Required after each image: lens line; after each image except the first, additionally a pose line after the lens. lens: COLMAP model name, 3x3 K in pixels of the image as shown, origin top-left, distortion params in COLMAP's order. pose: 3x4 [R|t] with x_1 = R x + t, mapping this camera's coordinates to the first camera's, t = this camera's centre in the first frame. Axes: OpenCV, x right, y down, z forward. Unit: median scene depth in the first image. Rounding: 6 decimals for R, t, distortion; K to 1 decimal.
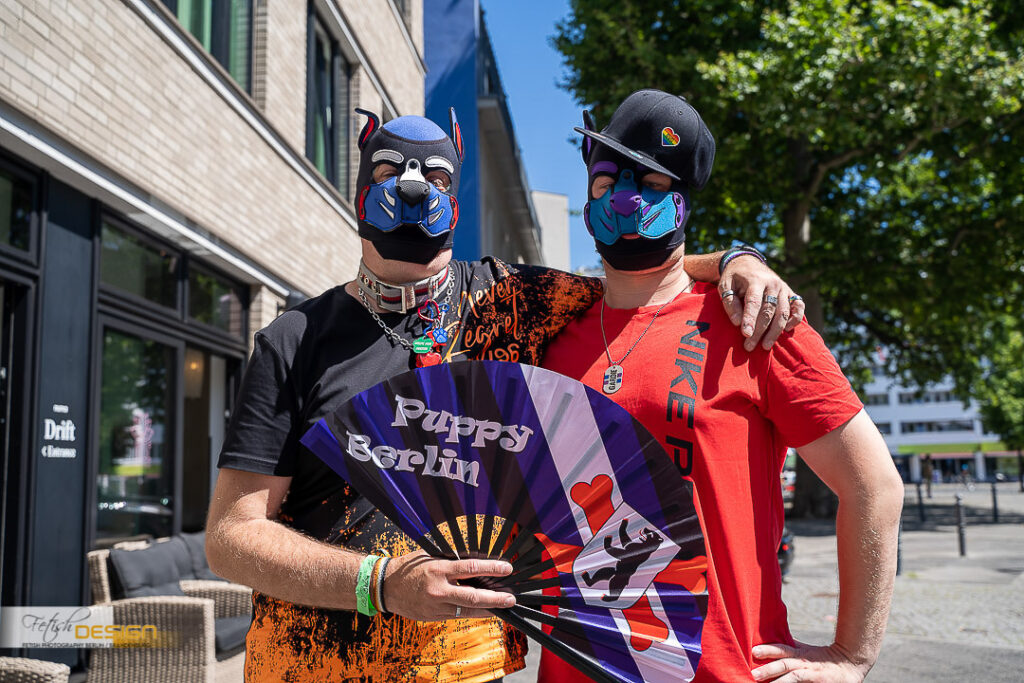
lens RADIAL K [[1003.8, 0, 526.4], [0, 1003.8, 346.5], [0, 0, 1]] dist [-0.033561, -0.007153]
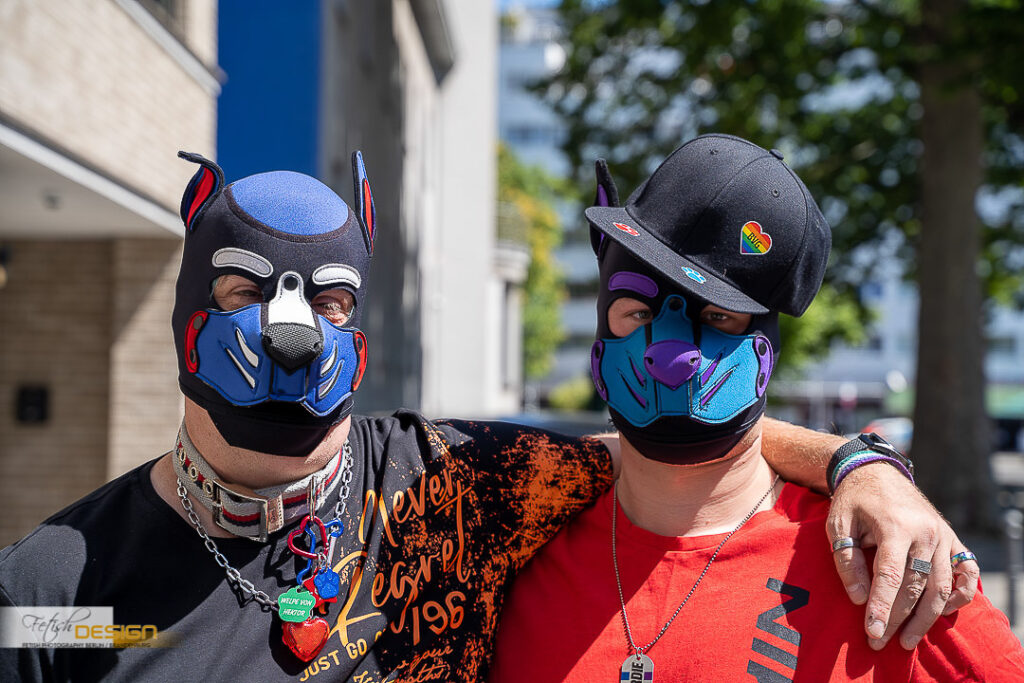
lens RADIAL K [[1941.2, 0, 512.0], [0, 1941.2, 341.5], [0, 0, 1]] dist [0.279947, 0.139697]
pose [[0.997255, 0.038958, 0.062961, -0.056490], [-0.045398, 0.993507, 0.104322, -0.260684], [-0.058488, -0.106894, 0.992549, -0.071341]]
